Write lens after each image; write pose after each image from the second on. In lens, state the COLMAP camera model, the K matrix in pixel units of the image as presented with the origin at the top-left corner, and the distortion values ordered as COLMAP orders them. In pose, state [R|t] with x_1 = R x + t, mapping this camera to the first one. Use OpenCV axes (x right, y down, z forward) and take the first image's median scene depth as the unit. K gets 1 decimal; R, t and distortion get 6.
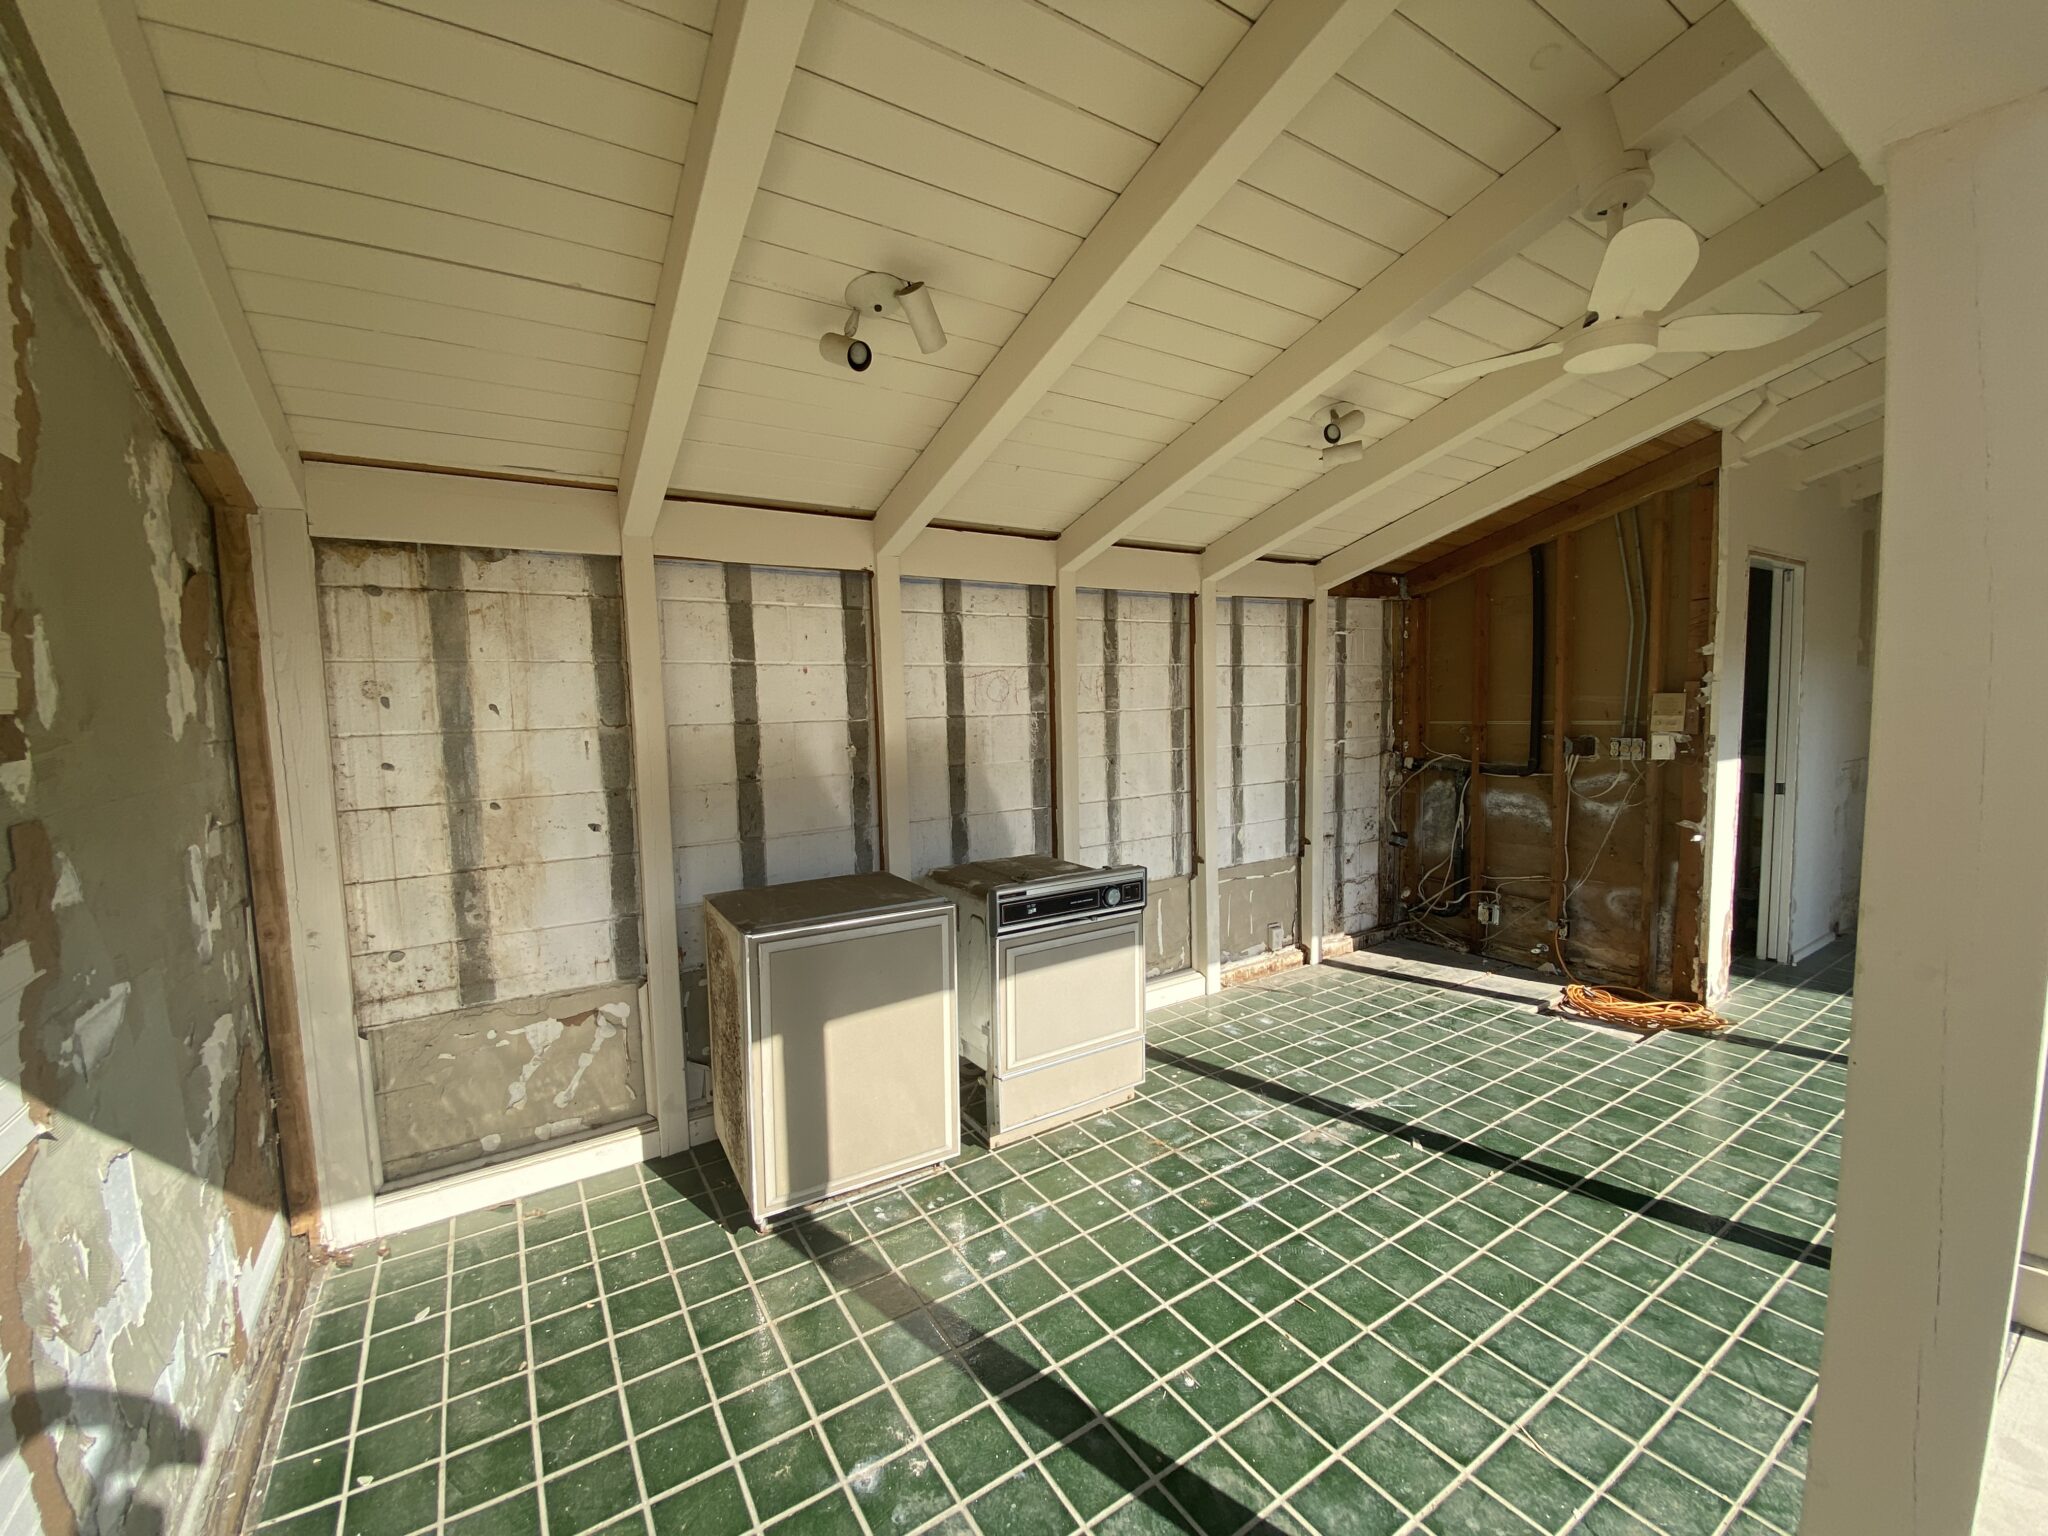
lens RADIAL K [[850.3, 0, 1031.1], [0, 850.3, 773.9], [0, 0, 1]] dist [0.001060, -0.001608]
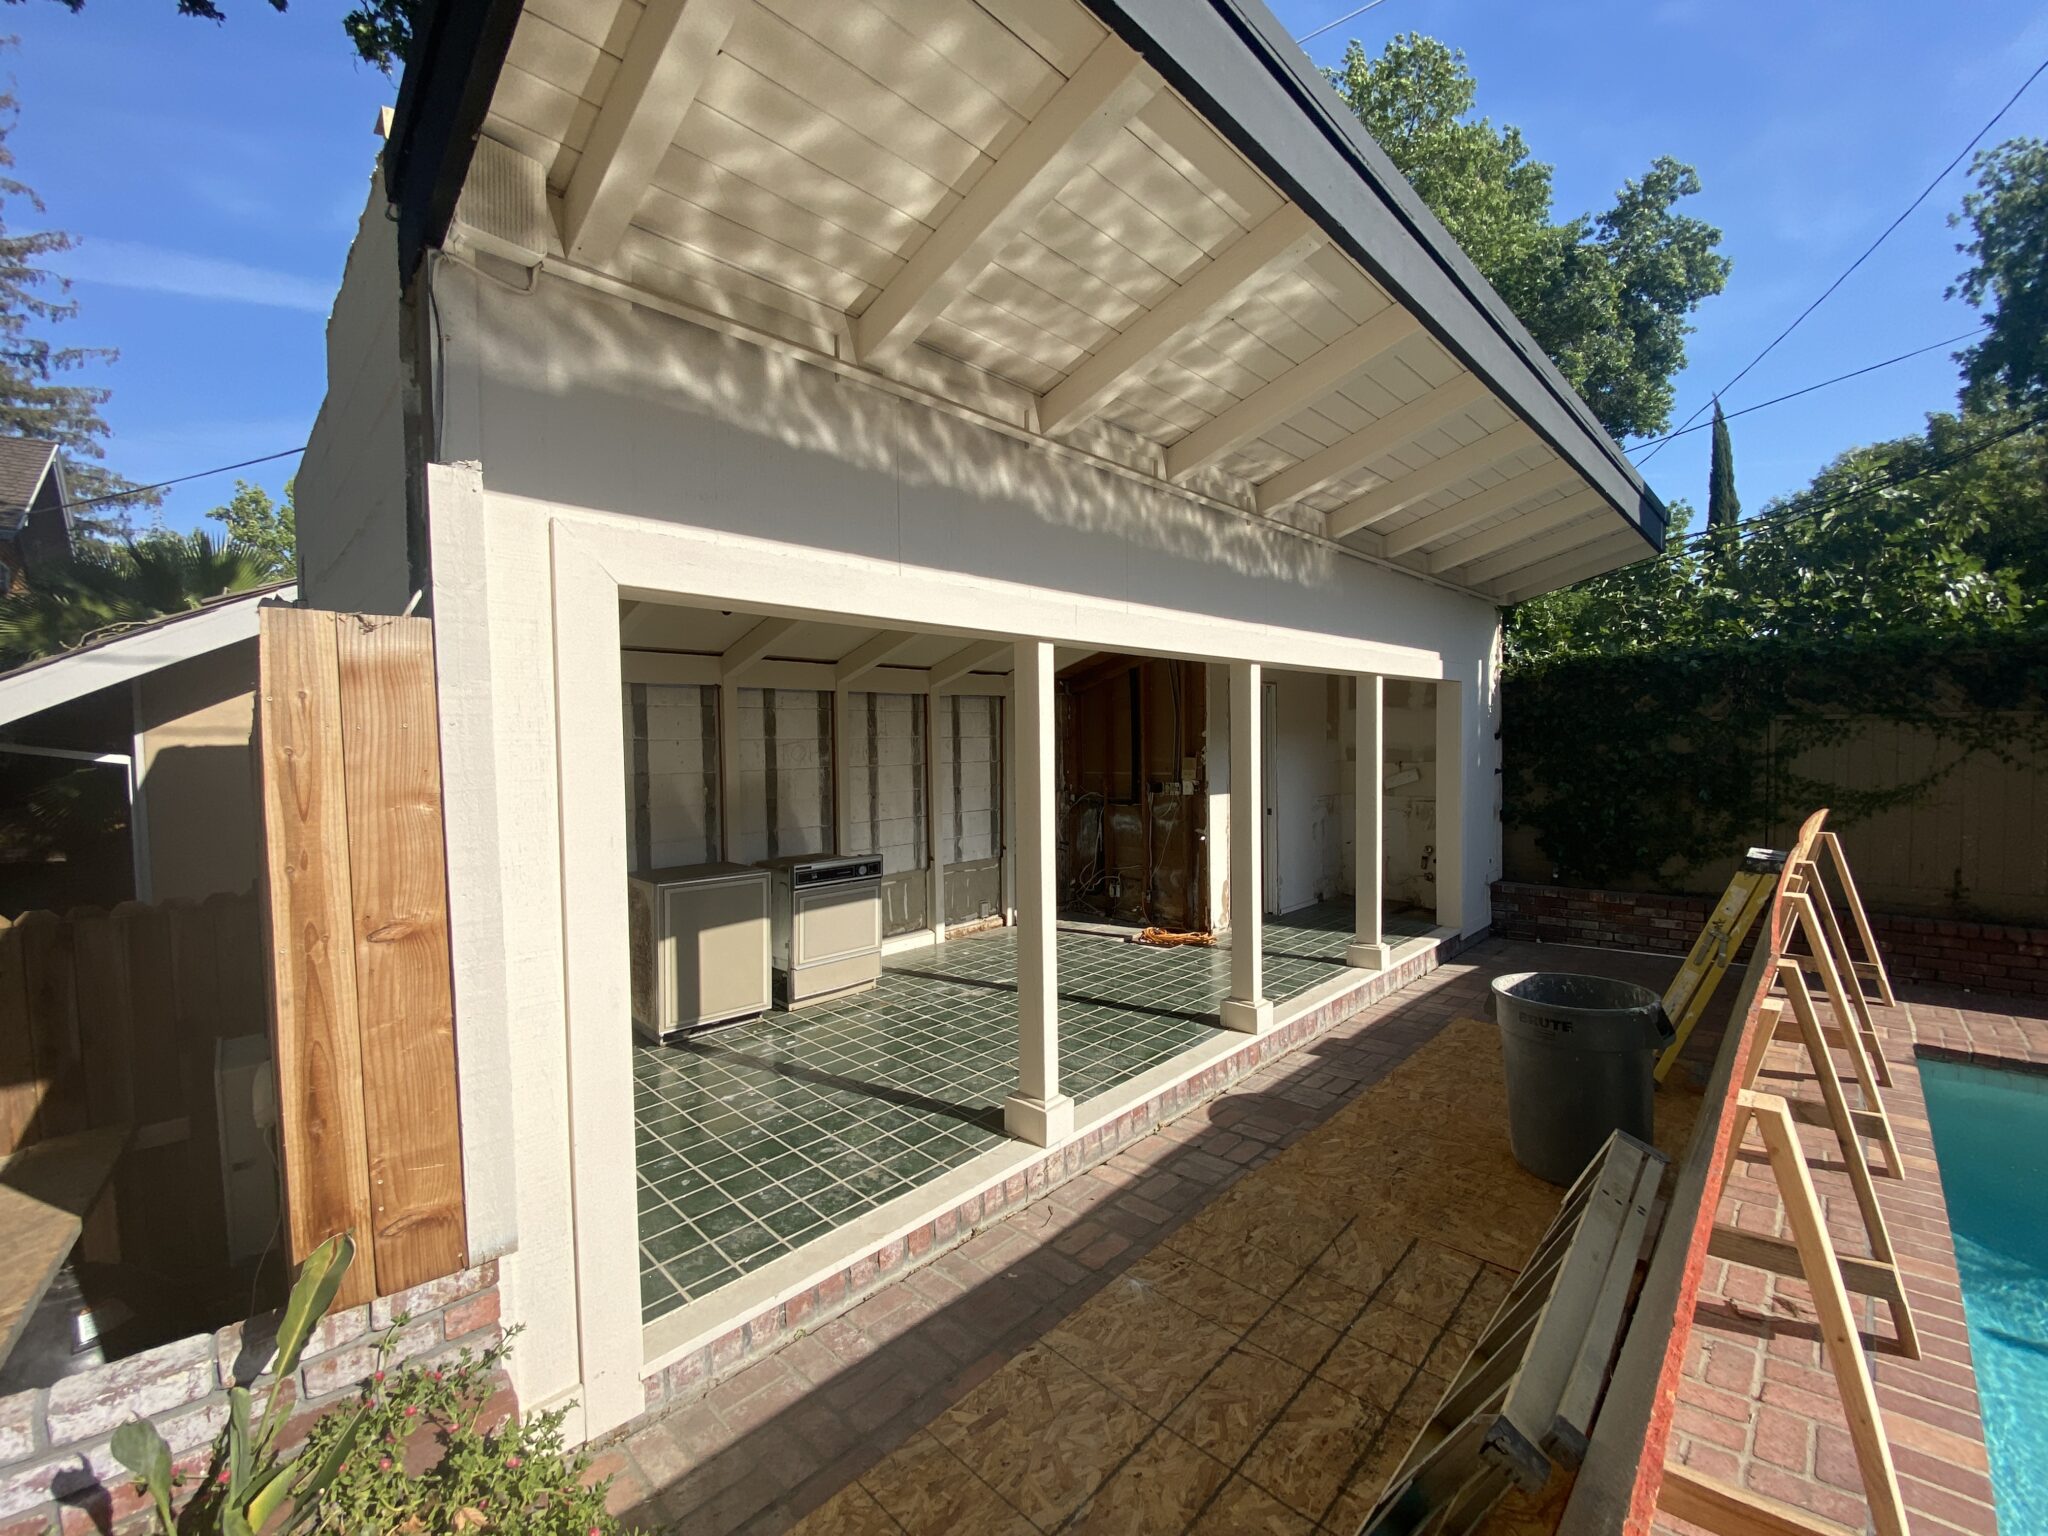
lens RADIAL K [[850.3, 0, 1064.7], [0, 850.3, 769.4], [0, 0, 1]] dist [0.001060, -0.001608]
pose [[0.969353, 0.006375, 0.245591, 0.054625], [0.006083, 0.998734, -0.049934, 0.017063], [-0.245599, 0.049898, 0.968087, -0.690767]]
